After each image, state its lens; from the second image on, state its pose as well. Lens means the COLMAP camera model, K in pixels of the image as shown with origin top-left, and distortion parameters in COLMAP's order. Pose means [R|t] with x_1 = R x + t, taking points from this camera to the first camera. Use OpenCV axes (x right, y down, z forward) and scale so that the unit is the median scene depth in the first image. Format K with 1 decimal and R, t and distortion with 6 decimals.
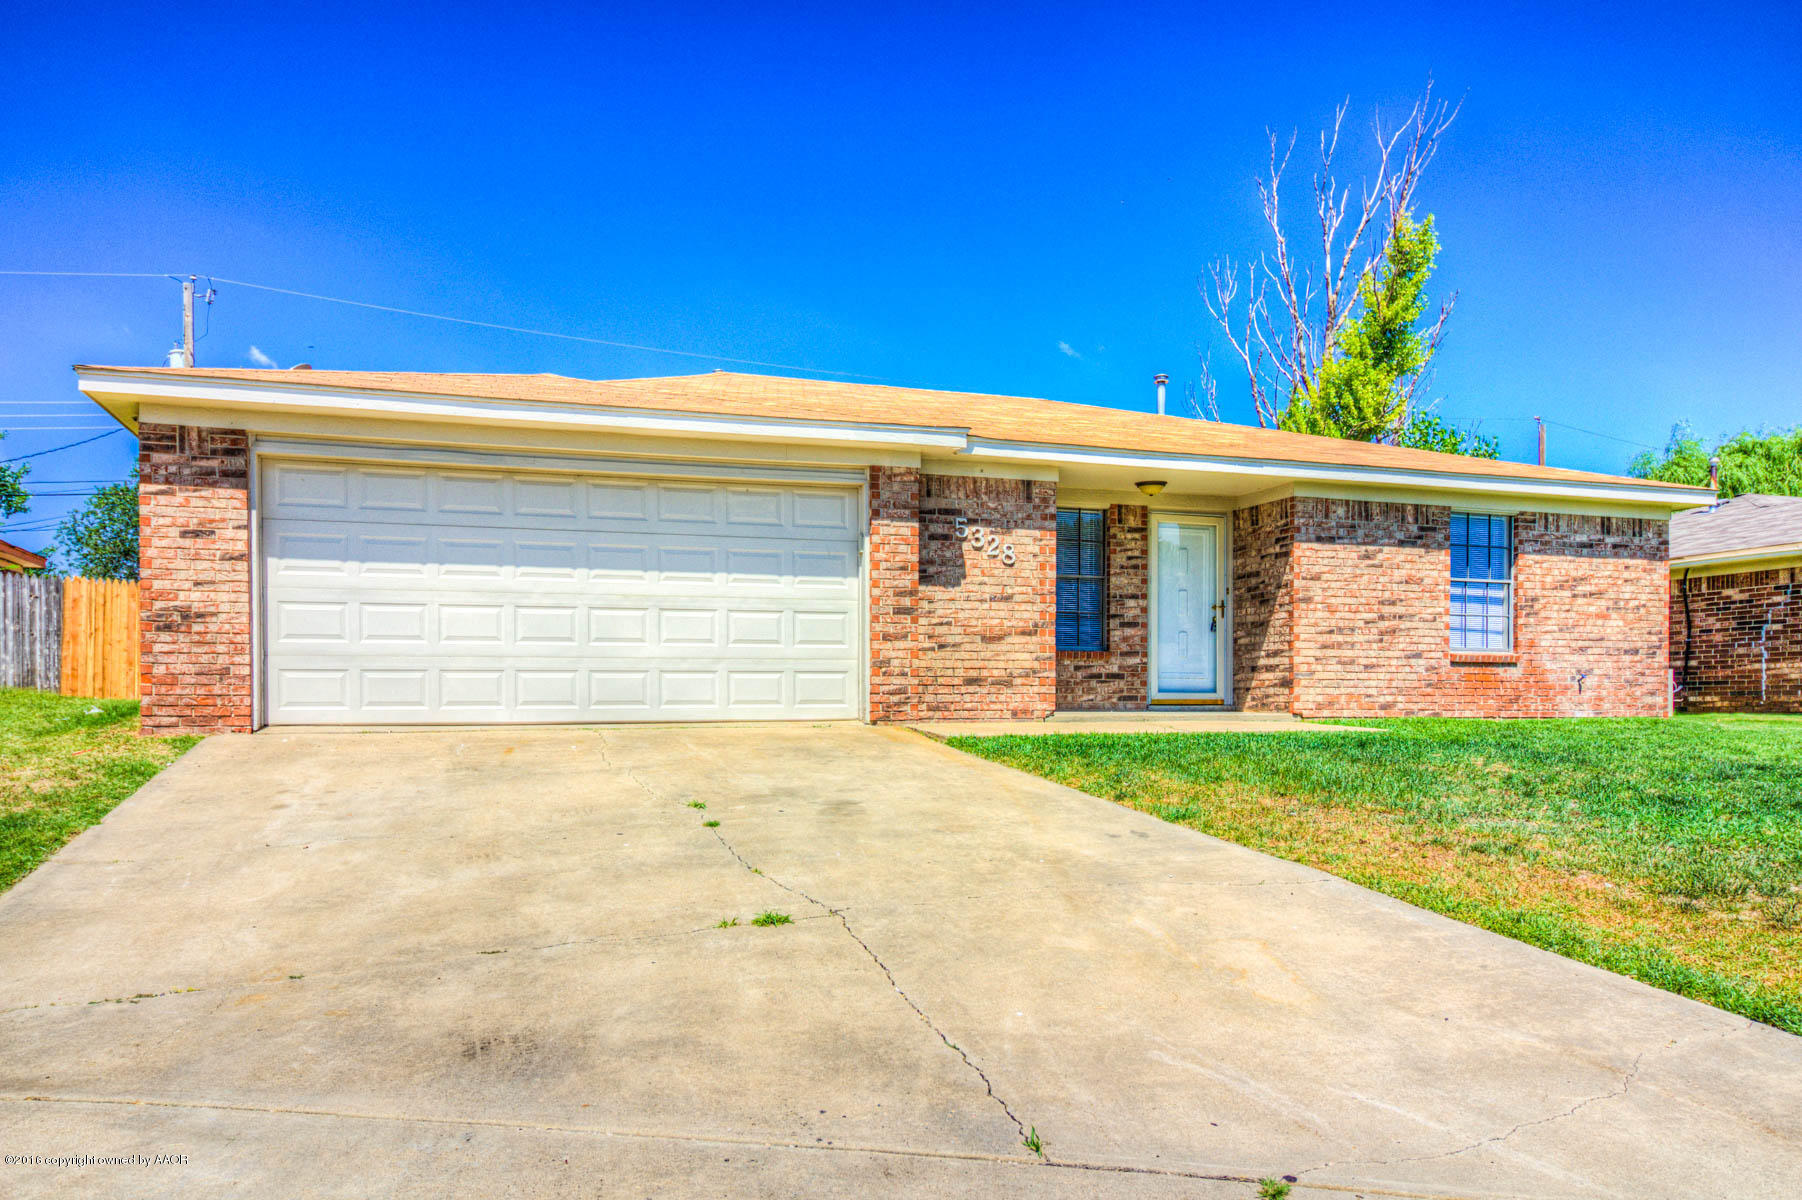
lens RADIAL K [[1278.6, 0, 901.5], [0, 1278.6, 603.2], [0, 0, 1]] dist [-0.001695, 0.000341]
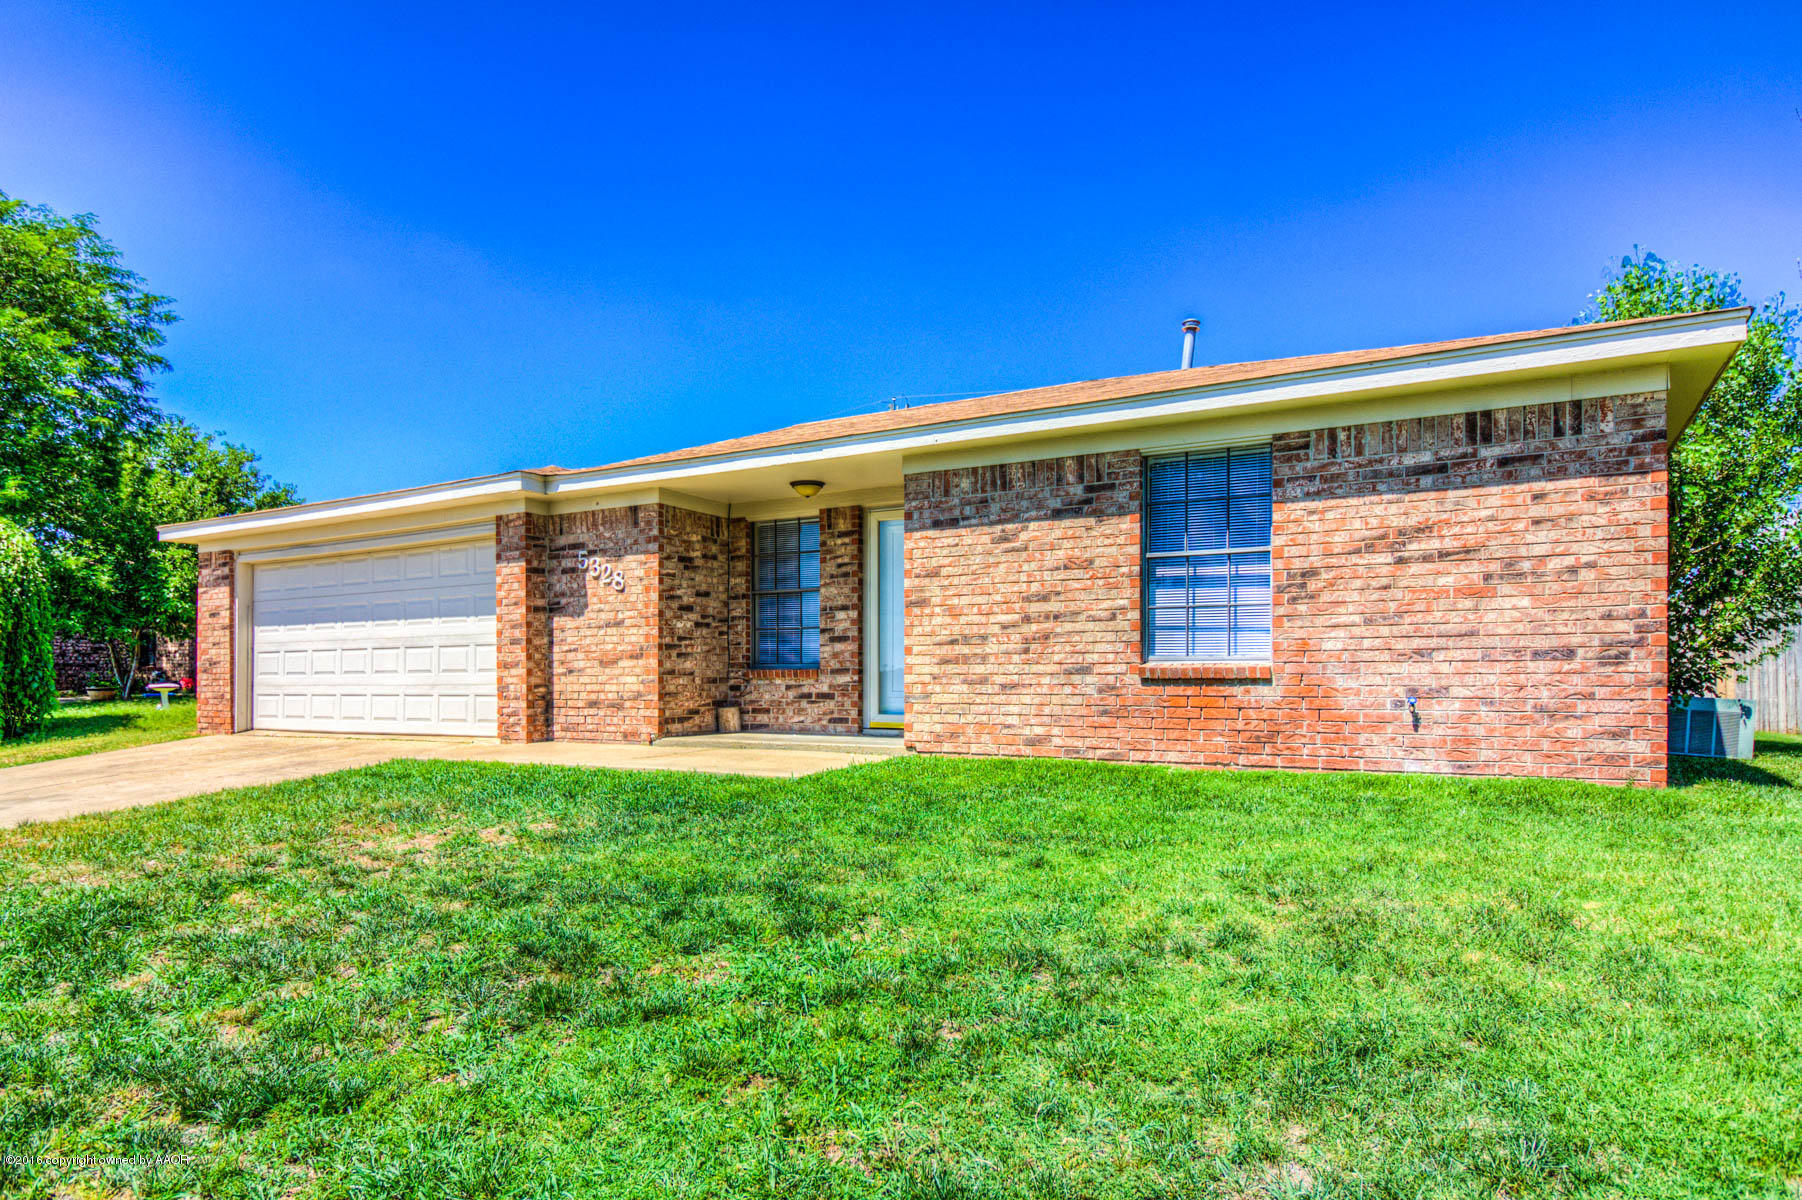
lens RADIAL K [[1067.0, 0, 901.5], [0, 1067.0, 599.9], [0, 0, 1]] dist [0.002300, -0.000964]
pose [[0.653209, -0.059928, -0.754802, 0.781057], [0.057172, 0.997921, -0.029754, 0.014003], [0.755016, -0.023718, 0.655277, 0.539814]]
